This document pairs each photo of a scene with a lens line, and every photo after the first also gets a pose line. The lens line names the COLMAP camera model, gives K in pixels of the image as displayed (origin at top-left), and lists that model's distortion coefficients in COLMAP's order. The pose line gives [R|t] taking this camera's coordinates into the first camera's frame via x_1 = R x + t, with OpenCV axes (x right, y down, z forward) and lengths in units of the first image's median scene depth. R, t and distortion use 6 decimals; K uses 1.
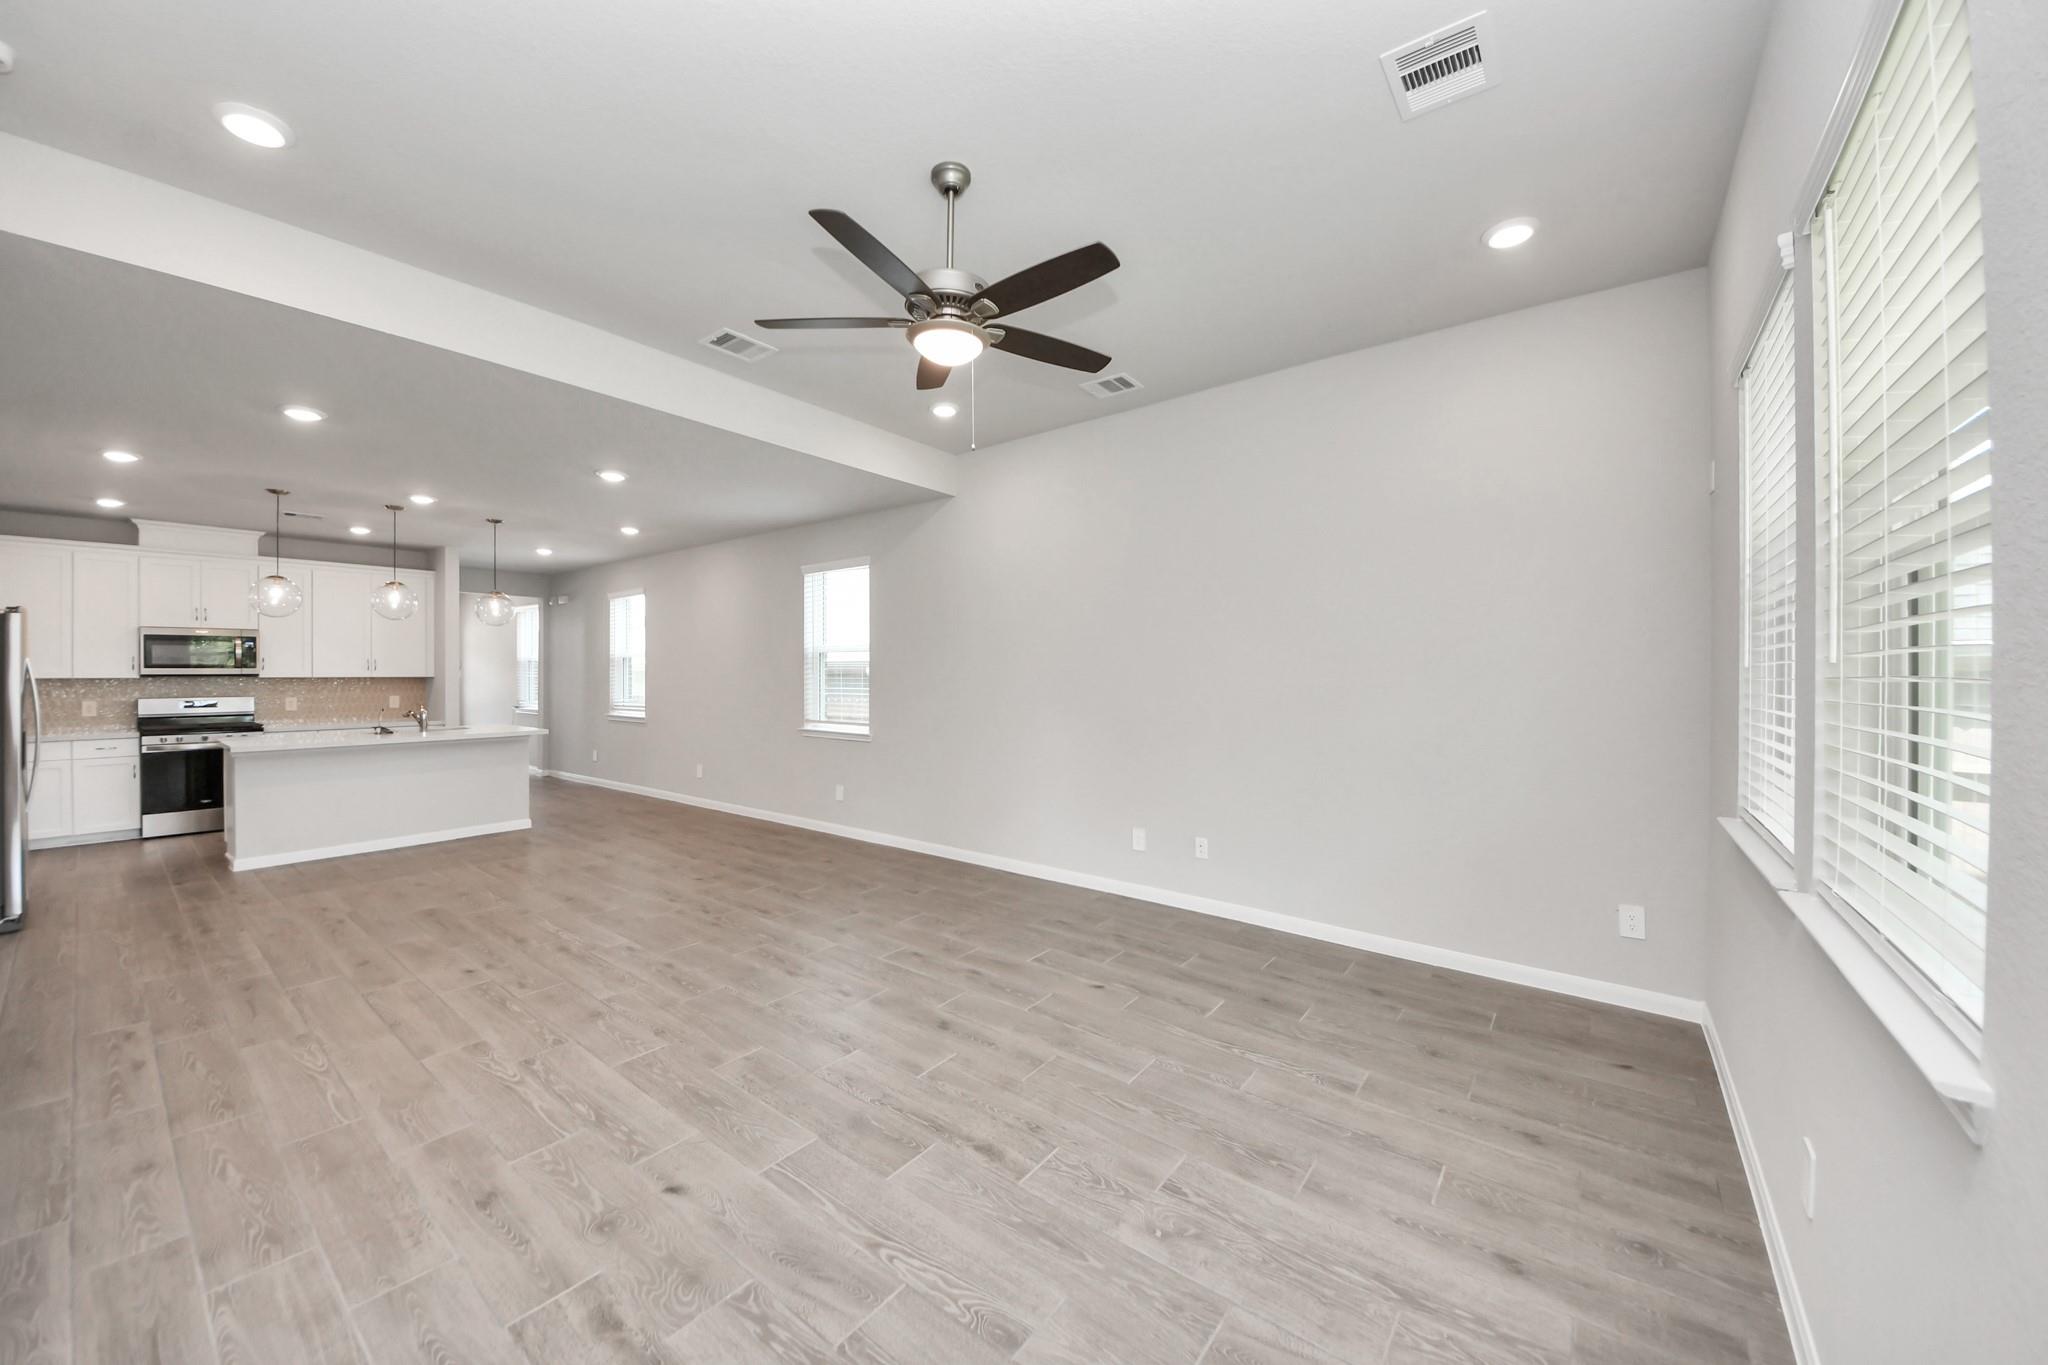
lens RADIAL K [[743.4, 0, 1024.3], [0, 743.4, 637.5], [0, 0, 1]] dist [0.032649, -0.020408]
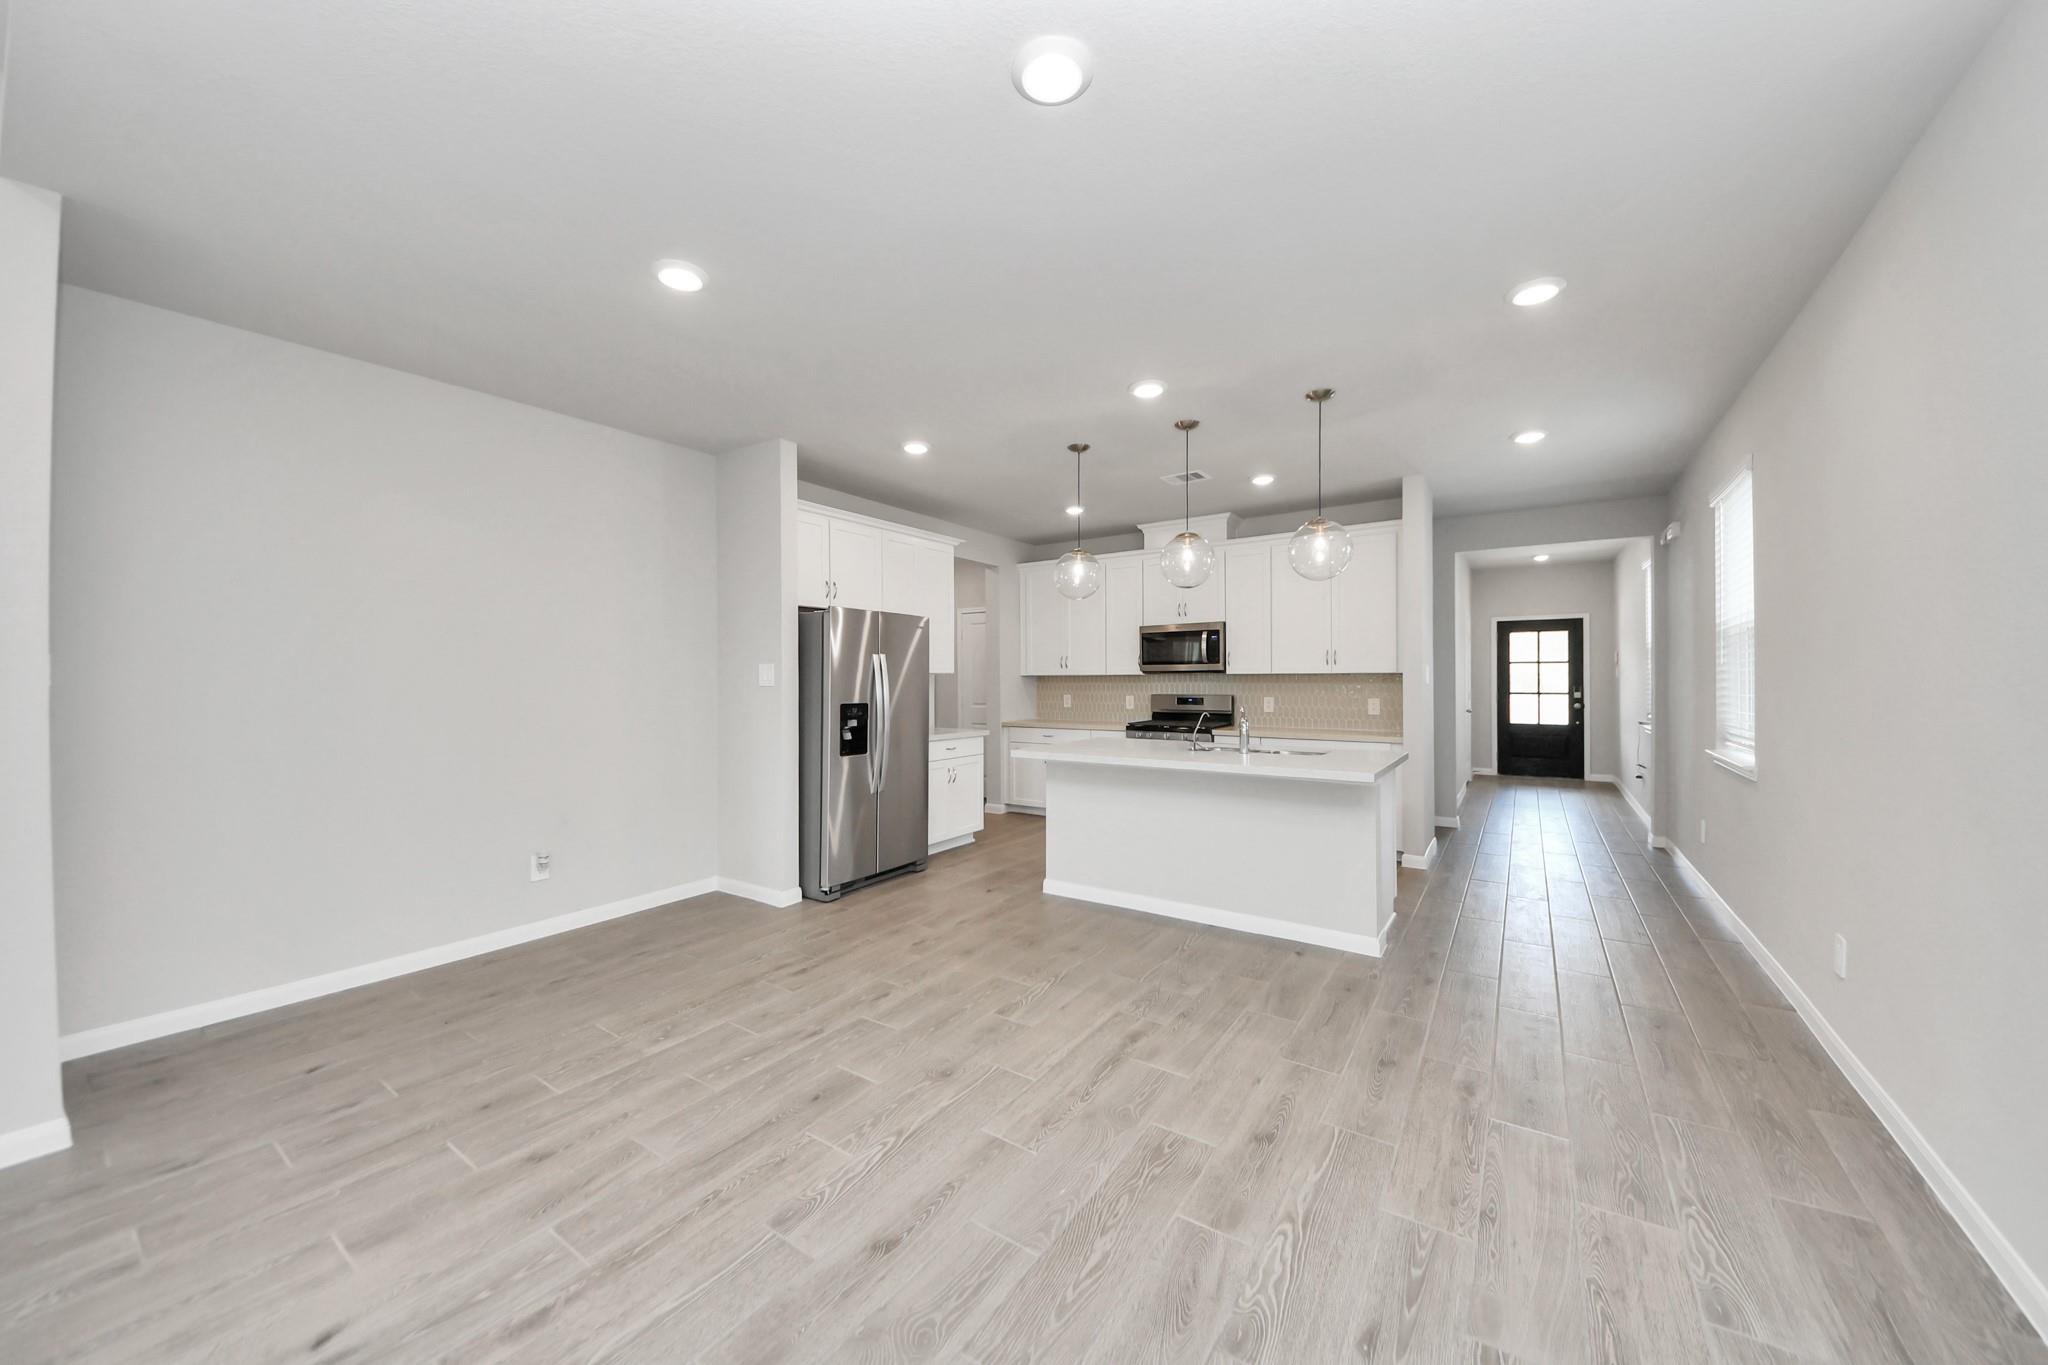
lens RADIAL K [[727.3, 0, 1024.0], [0, 727.3, 682.5], [0, 0, 1]] dist [0.022132, -0.016617]
pose [[0.061782, 0.007556, -0.998061, -0.293387], [0.048028, 0.998790, 0.010534, 0.080762], [0.996933, -0.048585, 0.061345, 1.329858]]
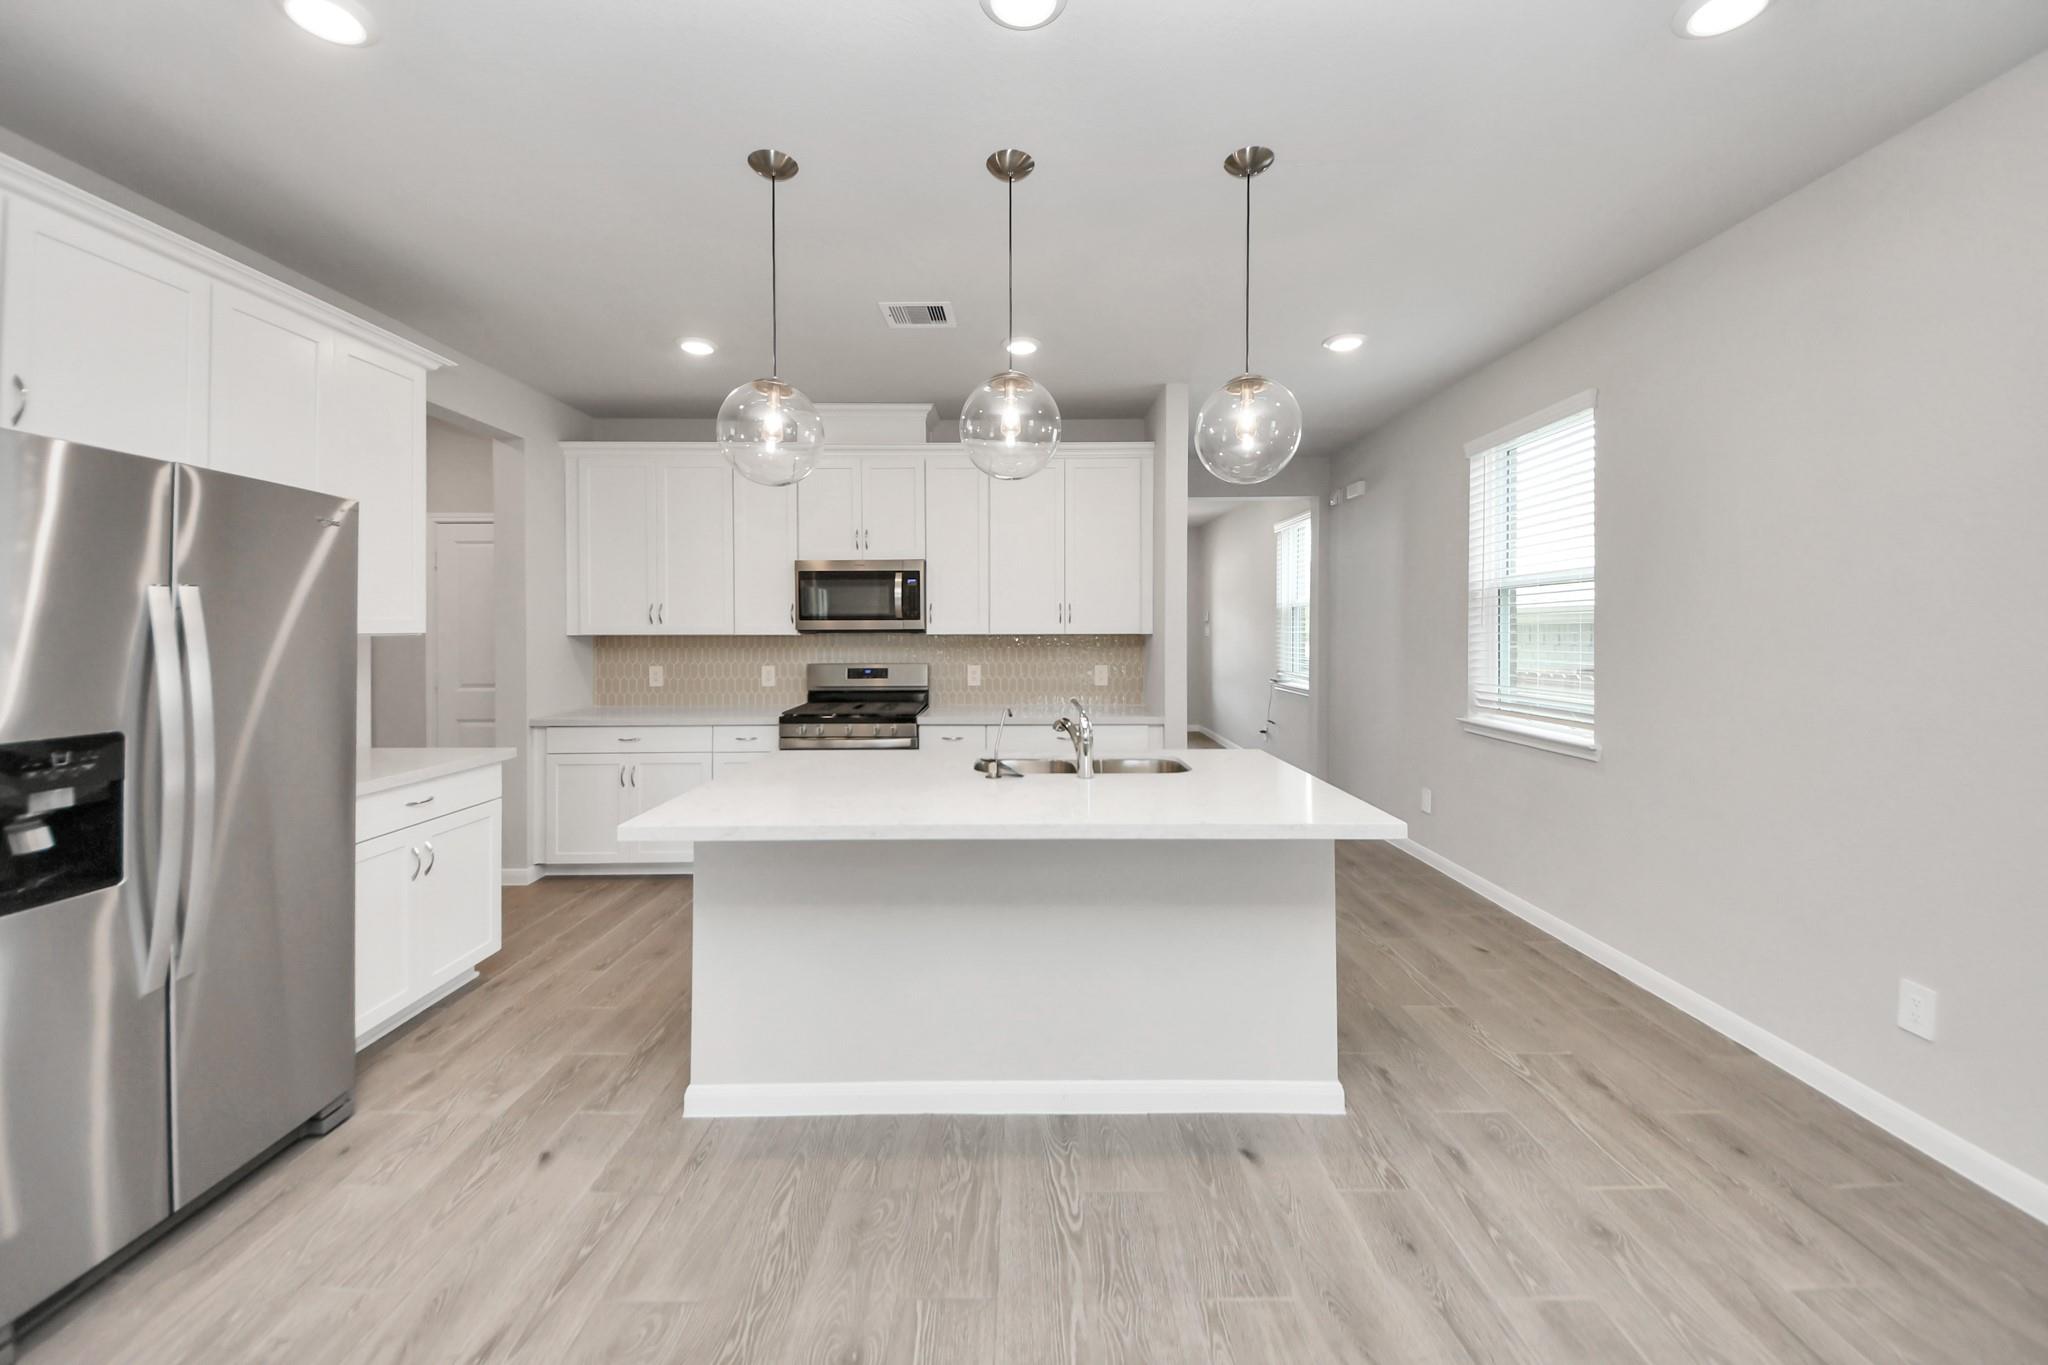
lens RADIAL K [[743.4, 0, 1024.3], [0, 743.4, 637.5], [0, 0, 1]] dist [0.032649, -0.020408]
pose [[0.610958, 0.006243, -0.791638, -0.885774], [0.037758, 0.998601, 0.037015, 0.067250], [0.790762, -0.052505, 0.609868, 1.291156]]
